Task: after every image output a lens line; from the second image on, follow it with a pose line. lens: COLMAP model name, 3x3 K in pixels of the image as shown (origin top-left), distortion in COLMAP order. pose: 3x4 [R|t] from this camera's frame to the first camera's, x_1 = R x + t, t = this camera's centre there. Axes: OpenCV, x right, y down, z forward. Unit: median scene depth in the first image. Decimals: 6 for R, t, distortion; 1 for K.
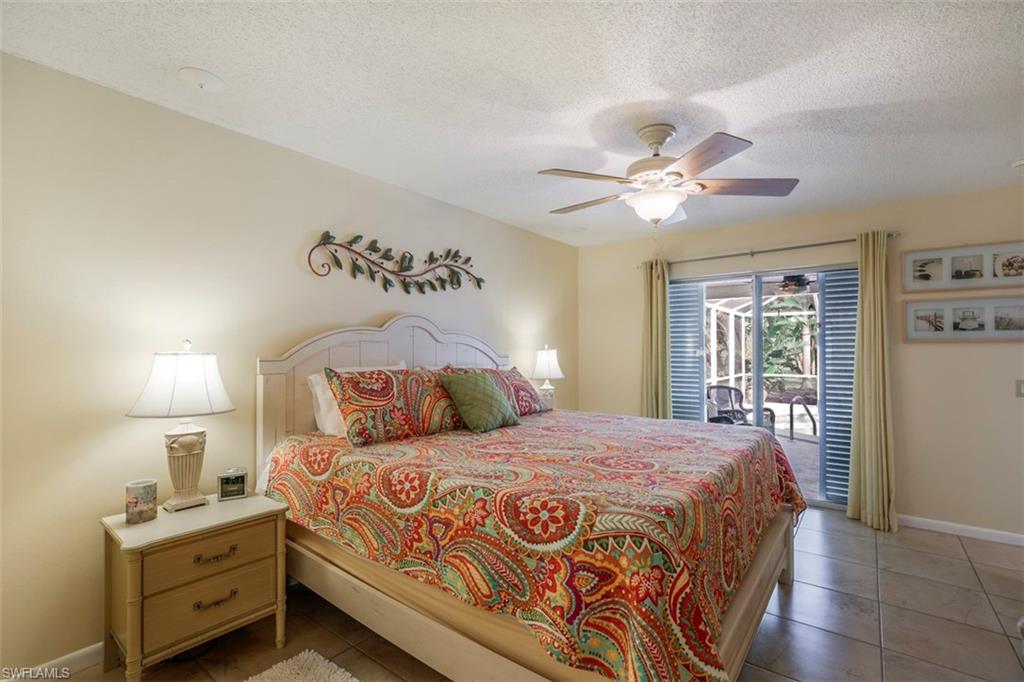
lens RADIAL K [[470.9, 0, 512.0], [0, 470.9, 341.0], [0, 0, 1]] dist [-0.002427, 0.000291]
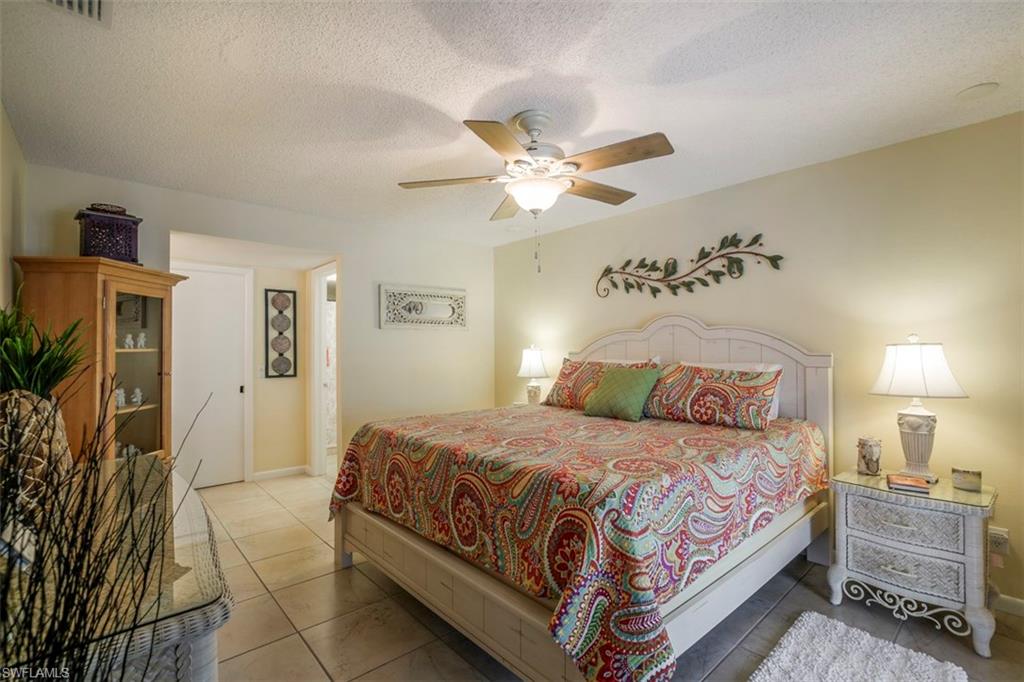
lens RADIAL K [[470.9, 0, 512.0], [0, 470.9, 341.0], [0, 0, 1]] dist [-0.002427, 0.000291]
pose [[-0.177871, -0.003299, -0.984048, 0.932672], [0.033818, 0.999383, -0.009463, 0.004117], [0.983473, -0.034962, -0.177650, 0.815363]]
